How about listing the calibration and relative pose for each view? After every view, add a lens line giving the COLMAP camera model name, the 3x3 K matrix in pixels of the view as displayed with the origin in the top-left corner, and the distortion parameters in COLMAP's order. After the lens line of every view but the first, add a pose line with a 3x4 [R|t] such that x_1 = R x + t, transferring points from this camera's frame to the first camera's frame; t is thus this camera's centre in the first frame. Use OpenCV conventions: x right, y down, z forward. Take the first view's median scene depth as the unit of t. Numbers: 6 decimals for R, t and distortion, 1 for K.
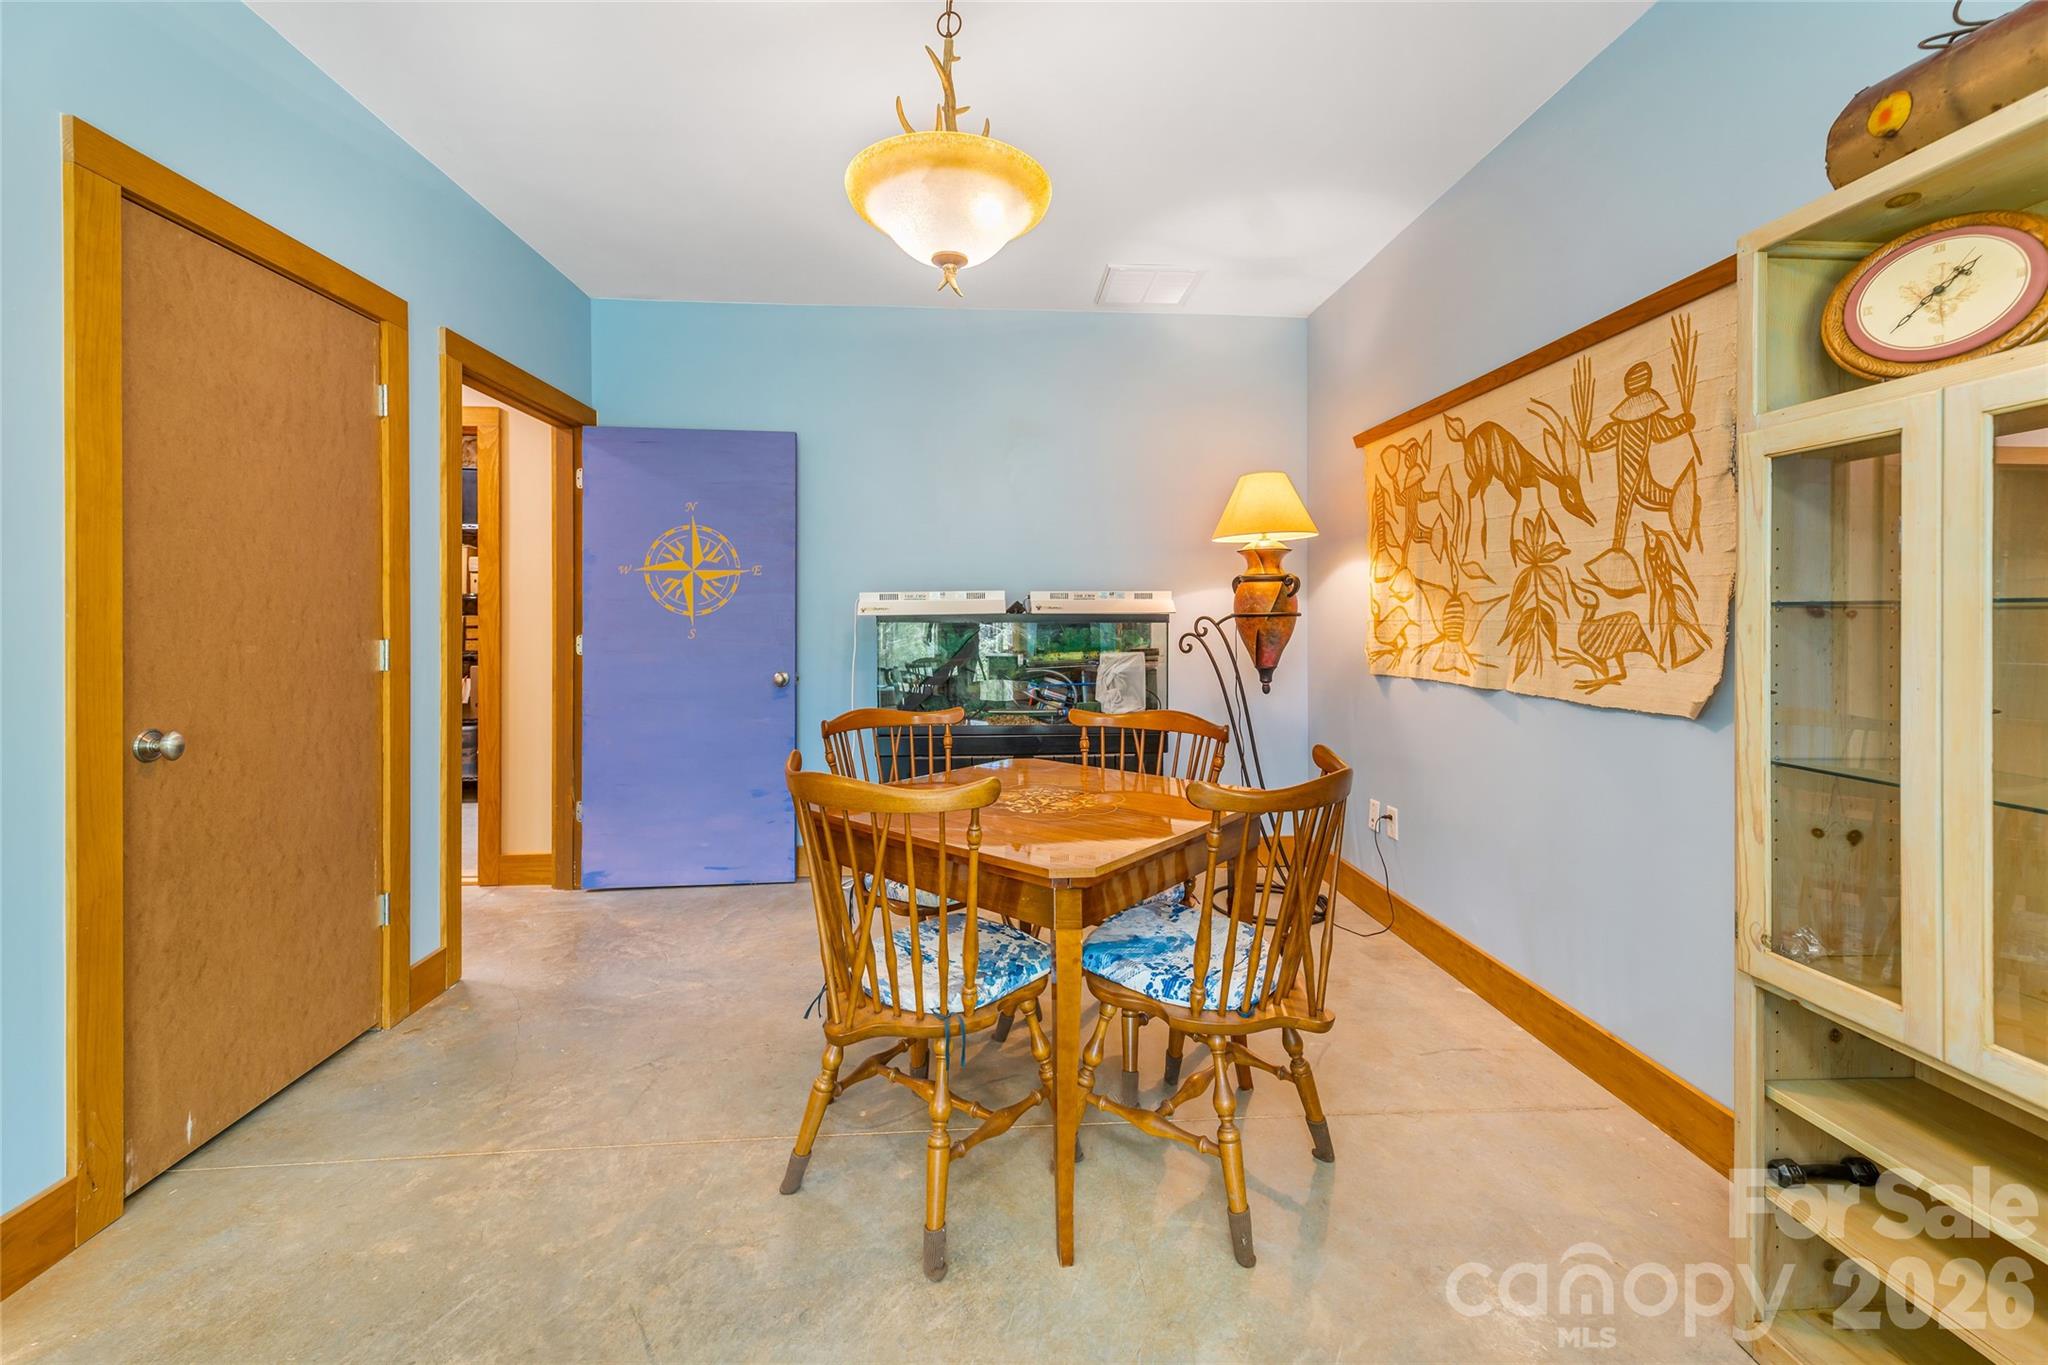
lens RADIAL K [[845.5, 0, 1025.9], [0, 845.5, 630.1], [0, 0, 1]] dist [-0.000244, -0.000604]
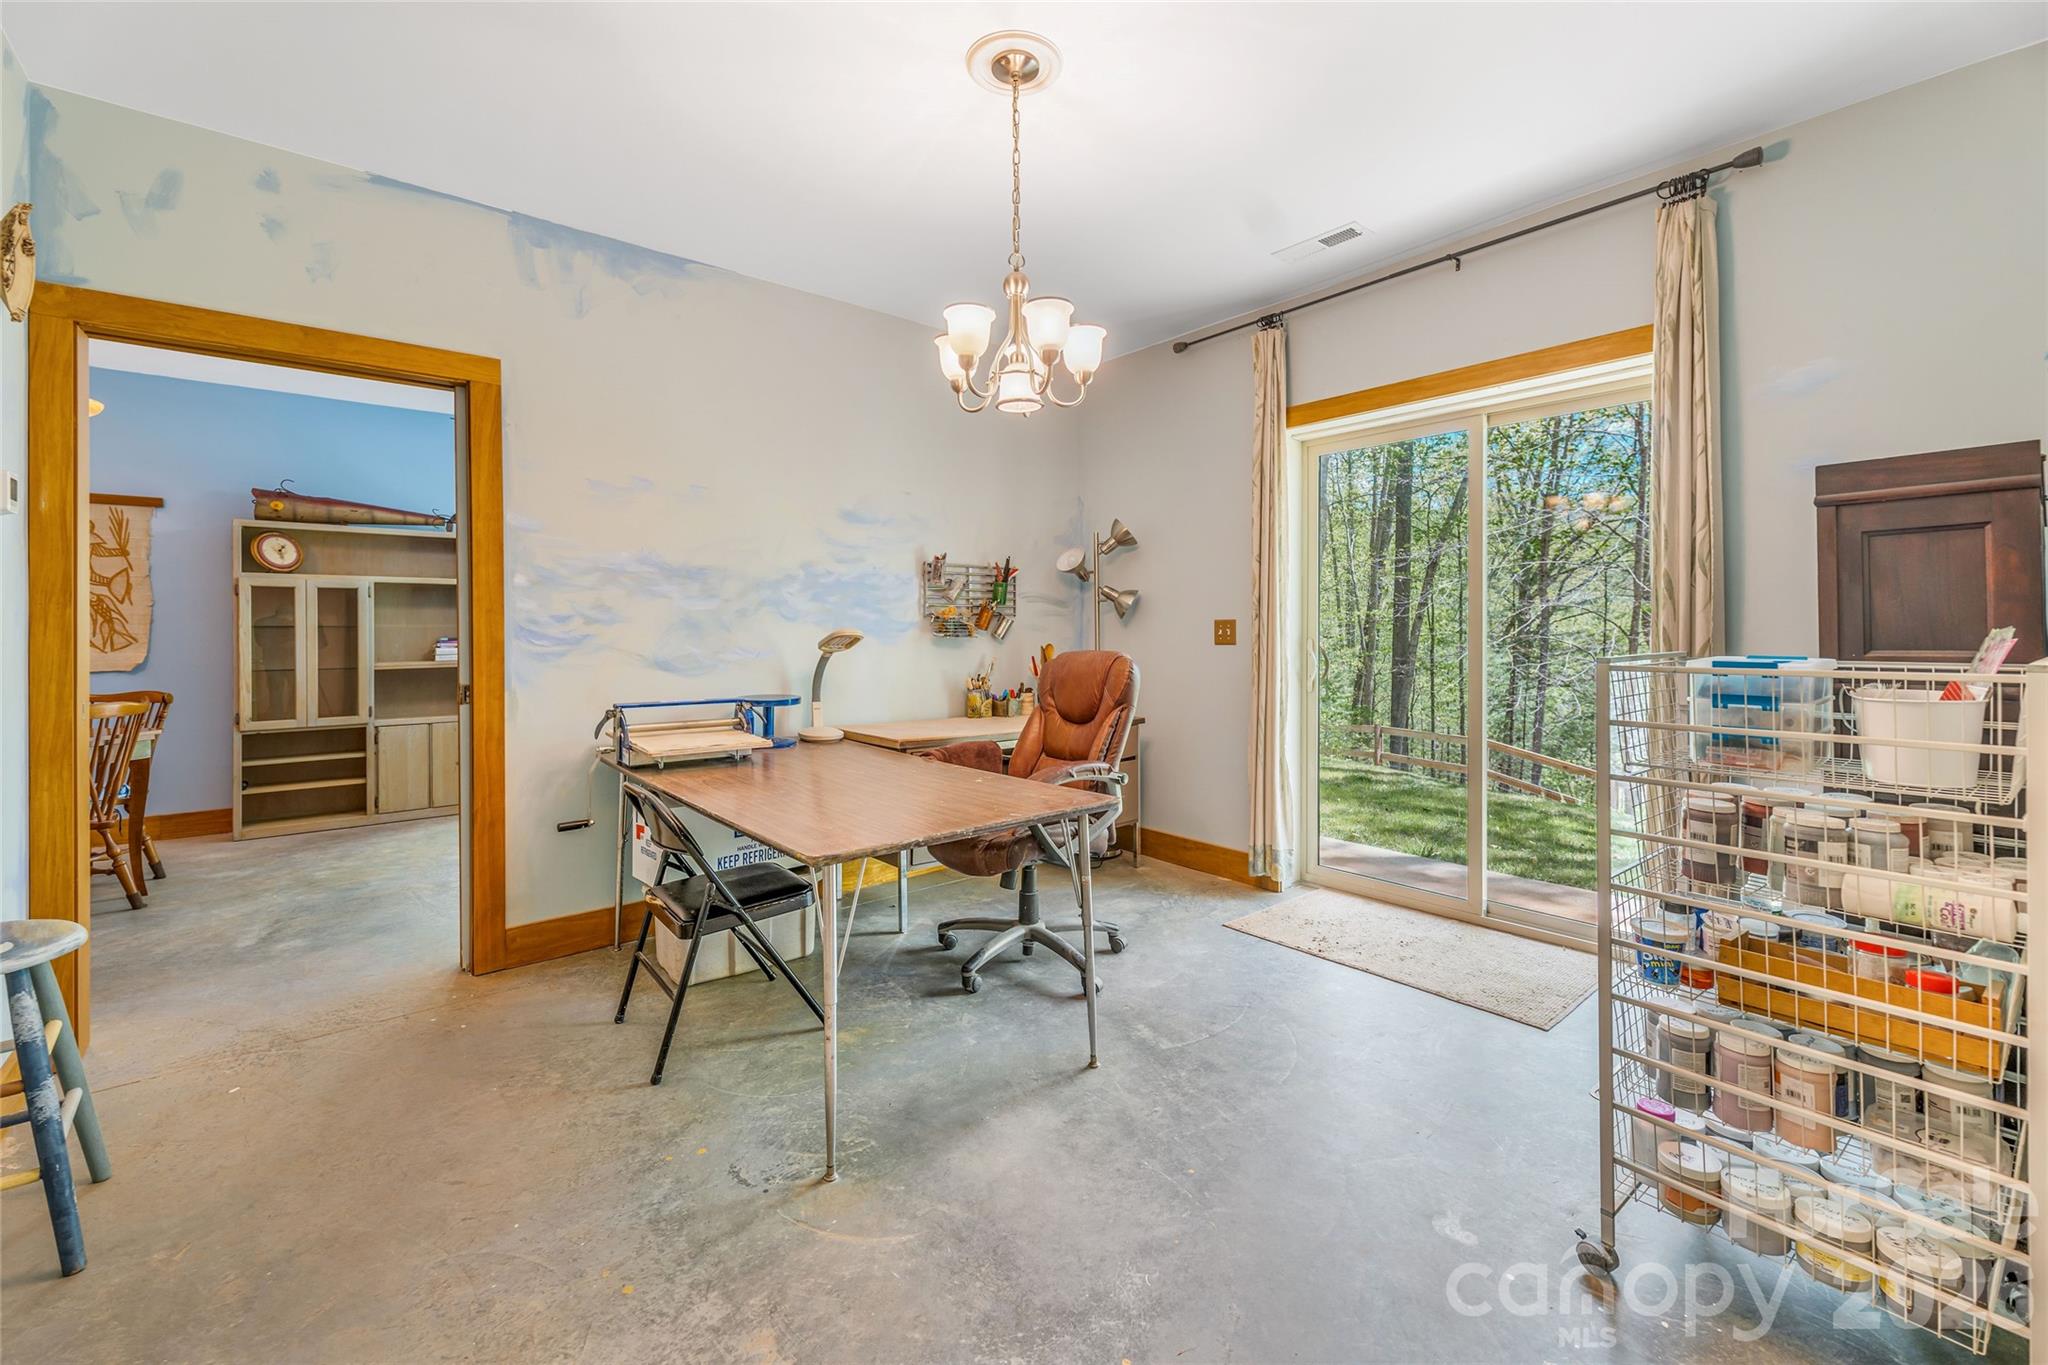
lens RADIAL K [[831.1, 0, 1028.5], [0, 831.1, 642.8], [0, 0, 1]] dist [-0.000580, -0.000689]
pose [[-0.599680, -0.015196, 0.800096, -2.763269], [0.013539, 0.999484, 0.029130, -0.014274], [-0.800126, 0.028302, -0.599165, 0.324839]]
